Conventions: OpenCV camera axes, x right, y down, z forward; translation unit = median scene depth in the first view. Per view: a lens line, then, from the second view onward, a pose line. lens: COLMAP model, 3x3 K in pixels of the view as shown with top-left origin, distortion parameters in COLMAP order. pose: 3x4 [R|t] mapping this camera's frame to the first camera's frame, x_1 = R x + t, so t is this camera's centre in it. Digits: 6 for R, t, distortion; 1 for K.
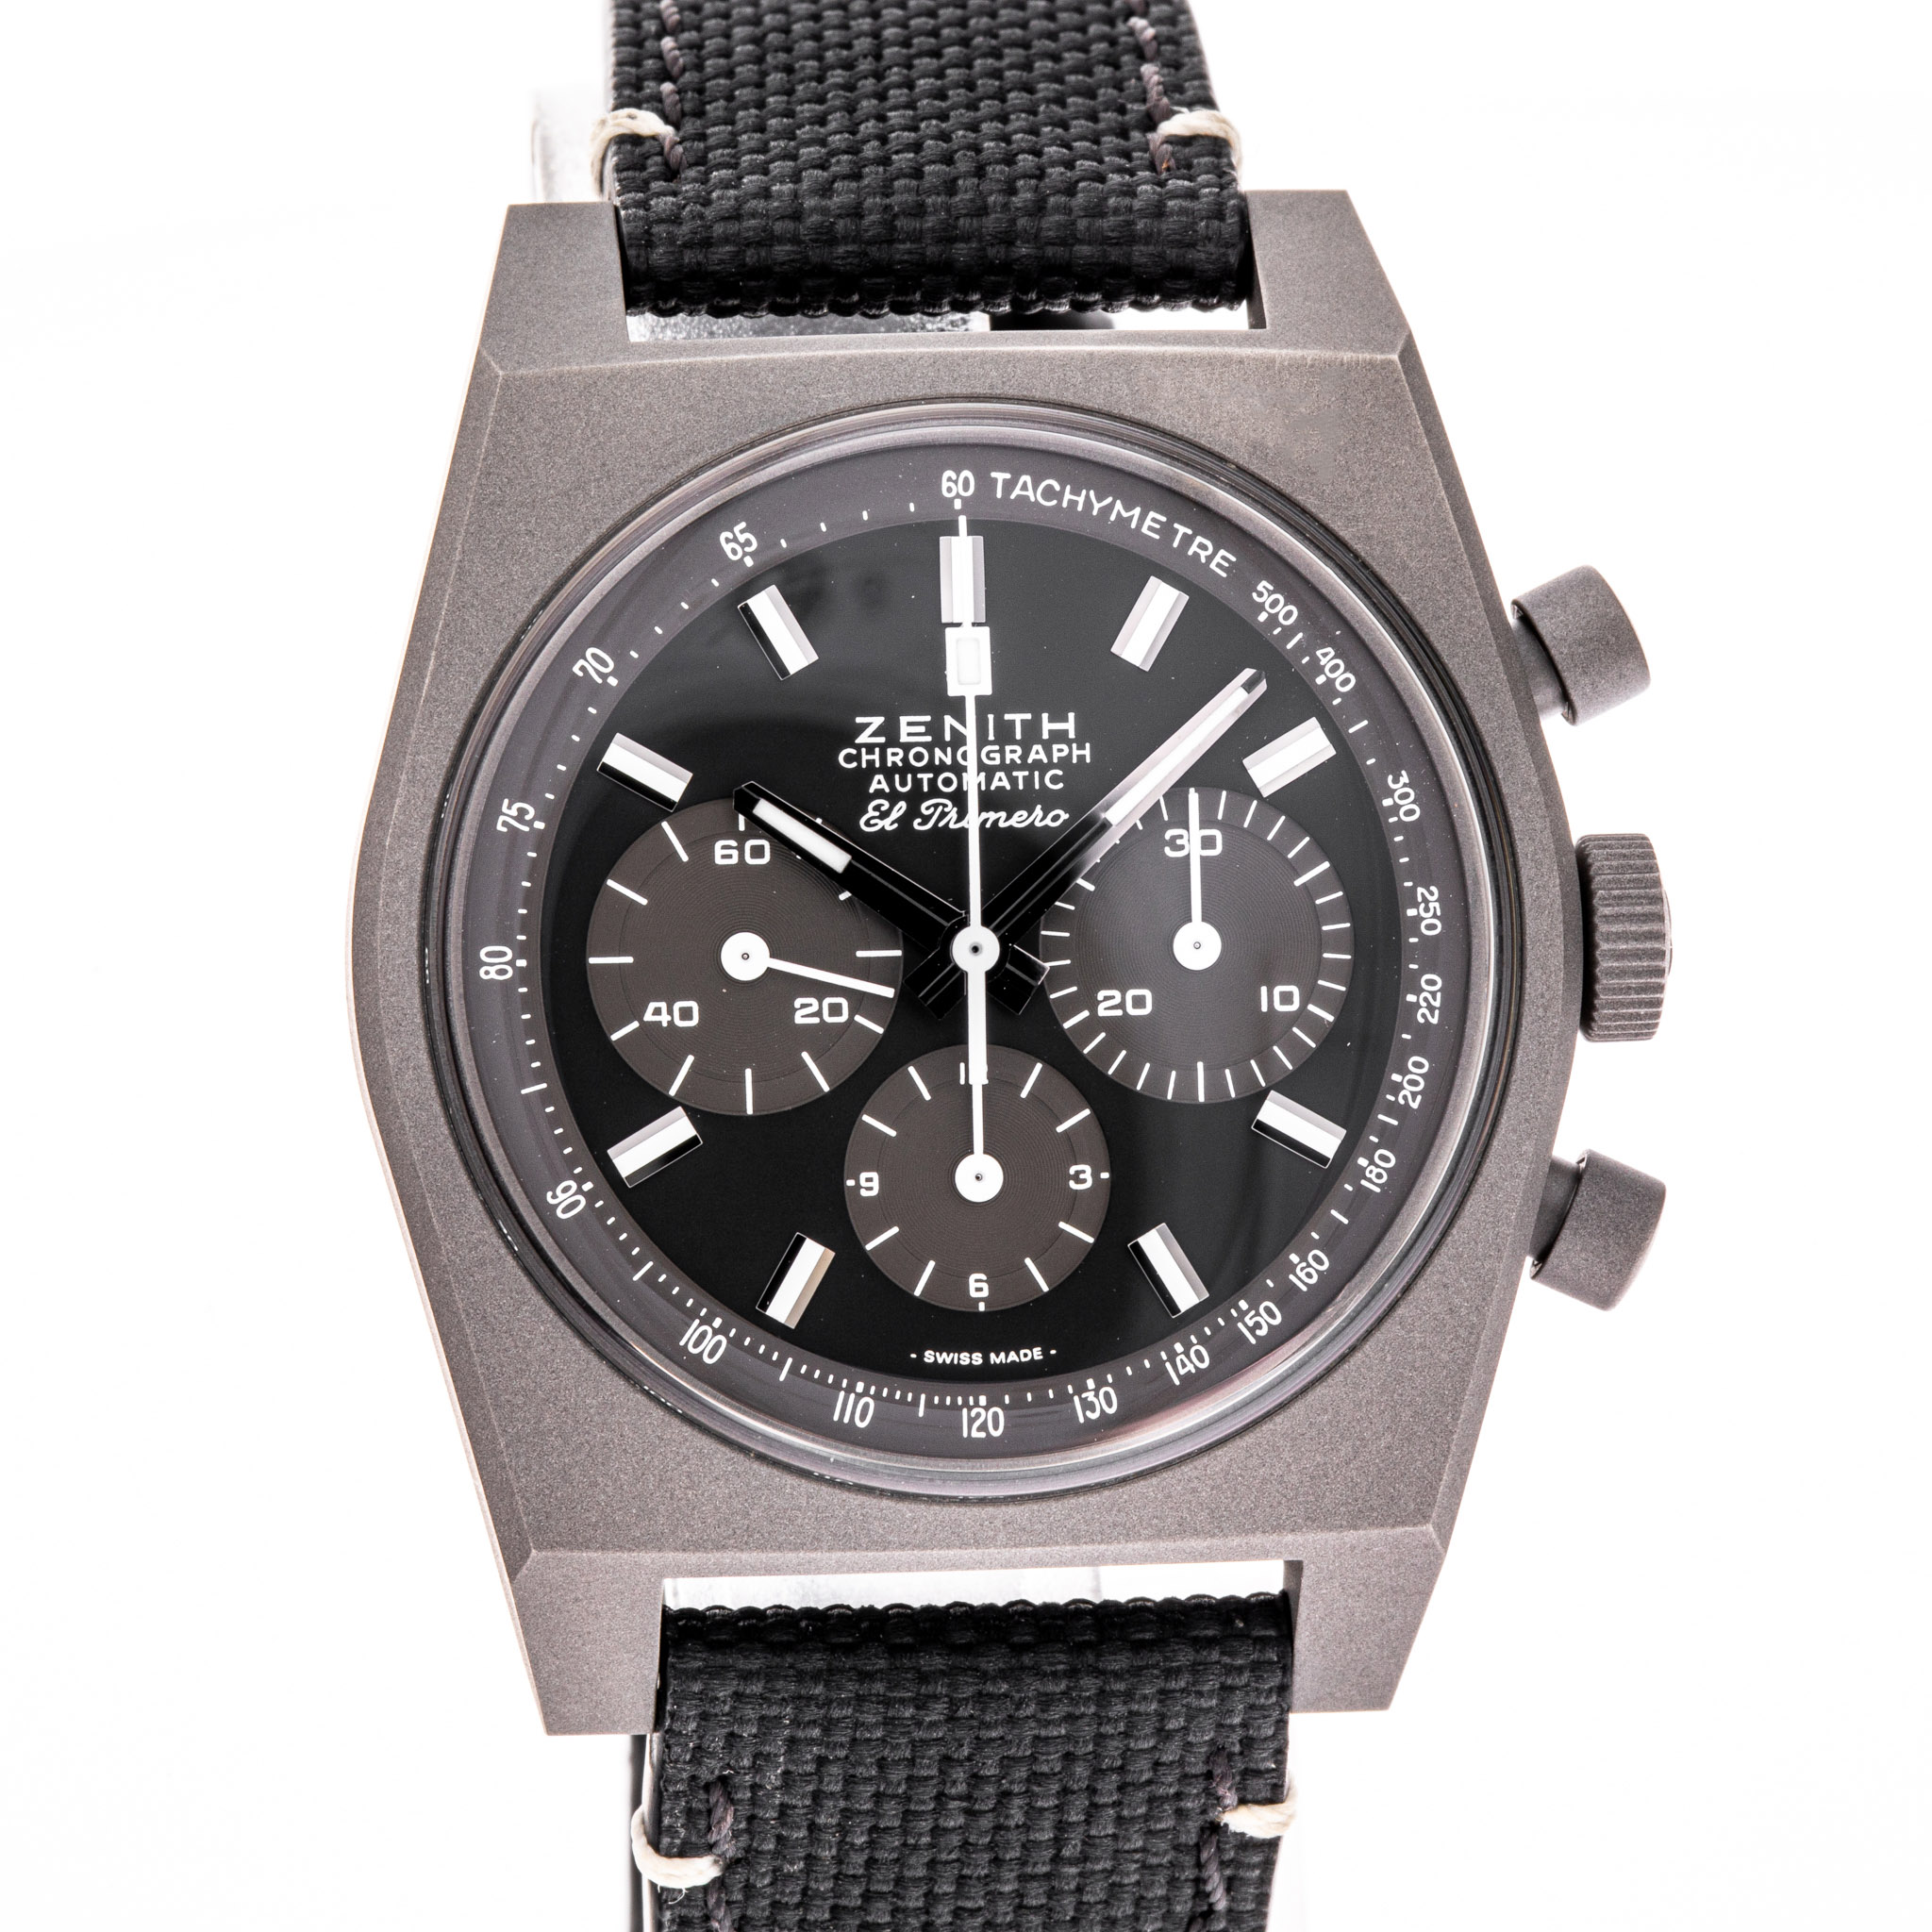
lens RADIAL K [[12147.5, 0, 966.0], [0, 12147.5, 966.0], [0, 0, 1]] dist [0.233553, -32.206042]
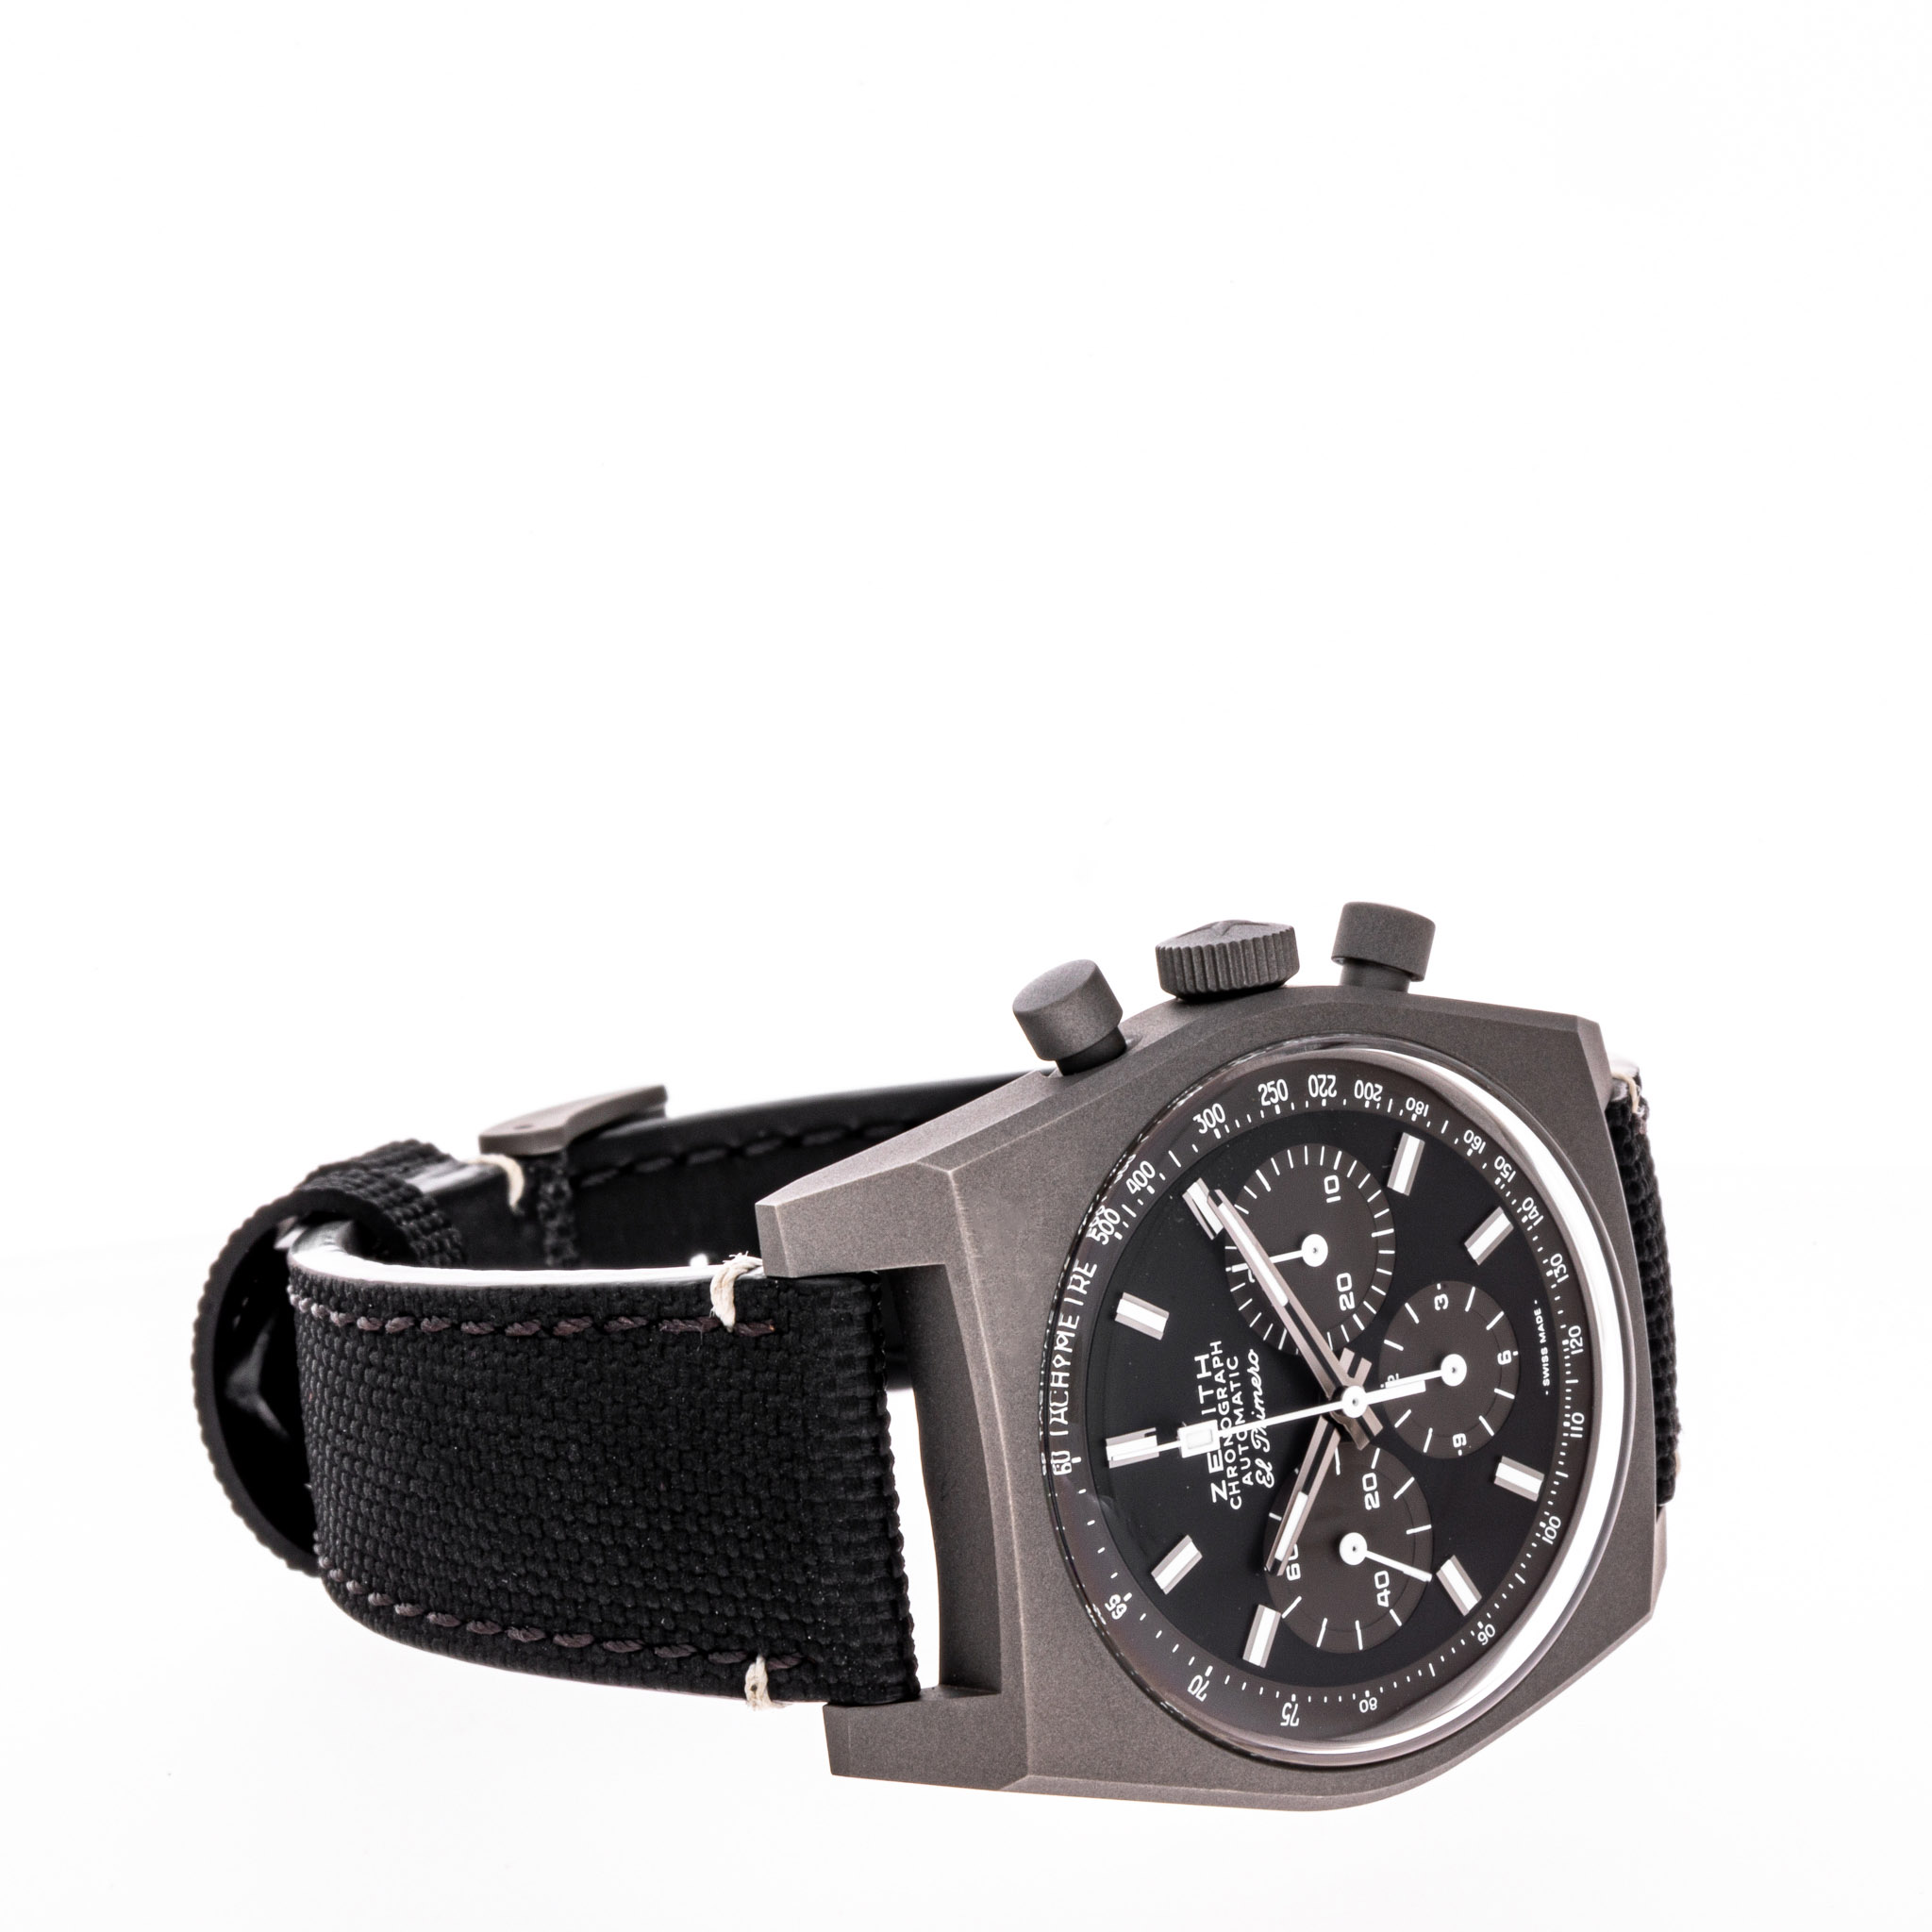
lens RADIAL K [[12147.5, 0, 966.0], [0, 12147.5, 966.0], [0, 0, 1]] dist [0.233553, -32.206042]
pose [[-0.047222, -0.981554, -0.185261, 0.331779], [0.791760, -0.149858, 0.592165, -0.913859], [-0.609004, -0.118719, 0.784232, -0.139646]]
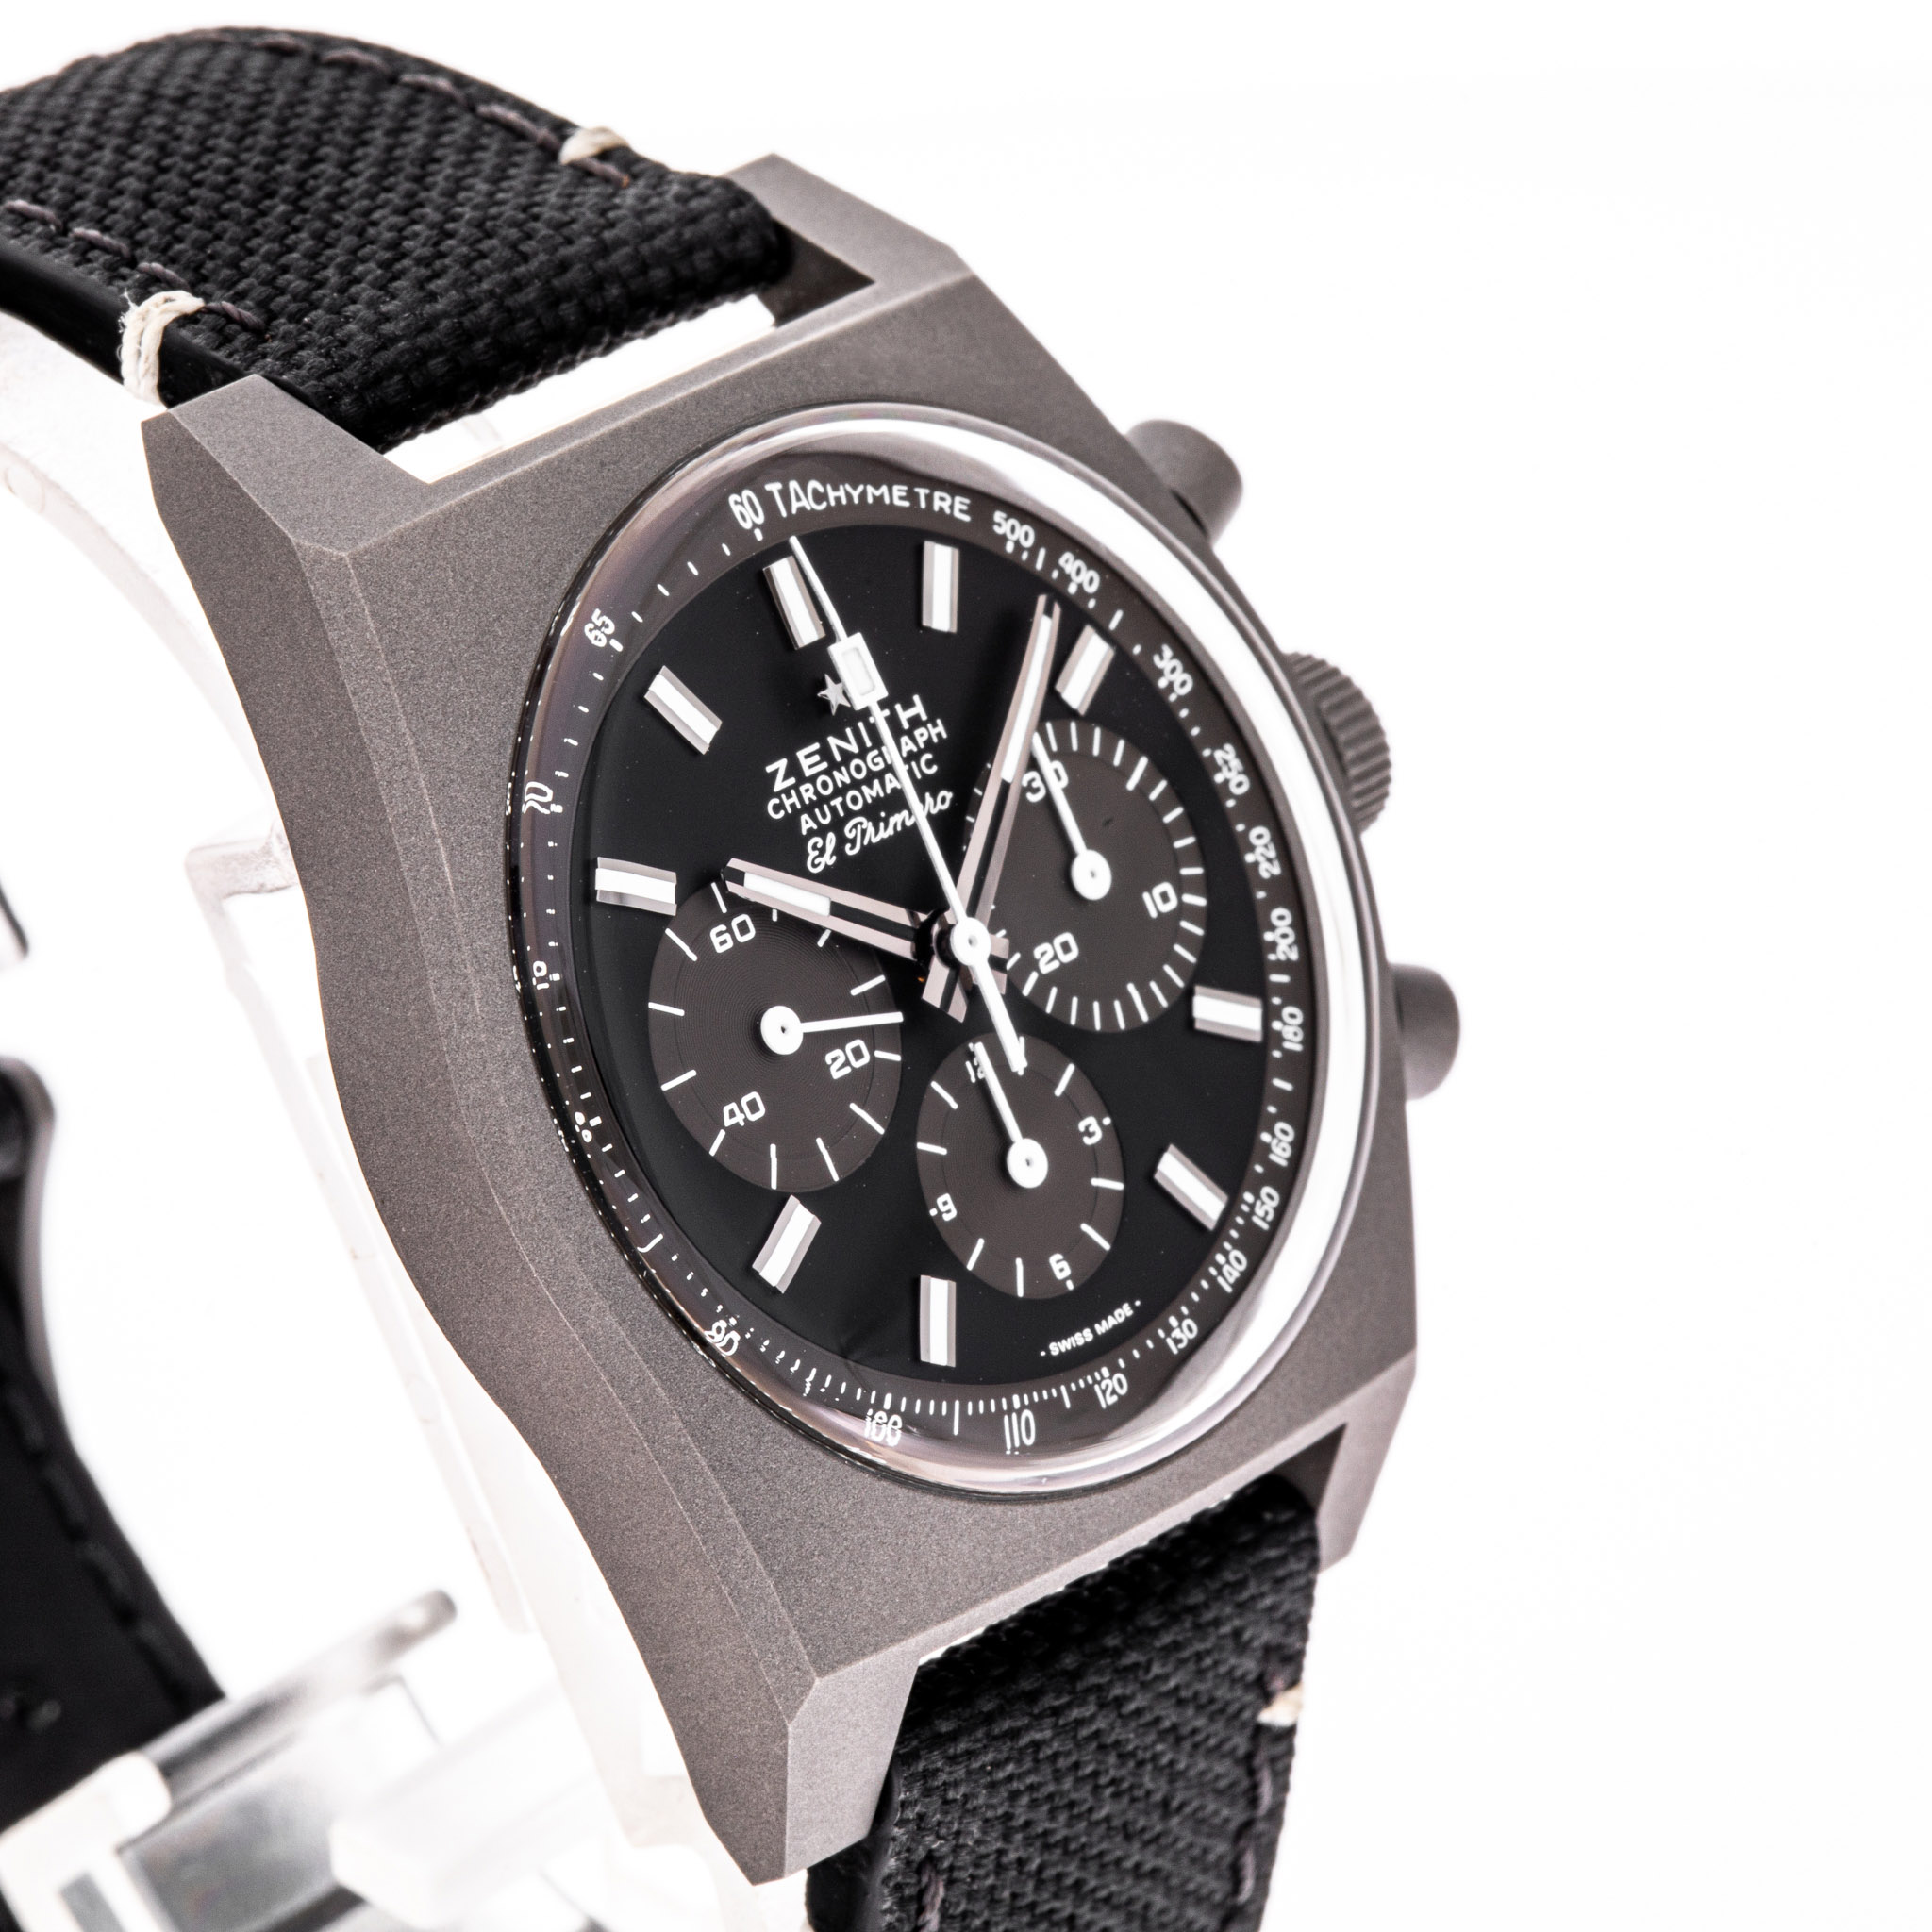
lens RADIAL K [[12557.6, 0, 966.0], [0, 12557.6, 966.0], [0, 0, 1]] dist [0.071299, -23.233349]
pose [[0.741645, -0.330329, 0.583819, -0.590792], [0.342263, 0.934873, 0.094170, -0.094955], [-0.576904, 0.129979, 0.806404, 0.178728]]
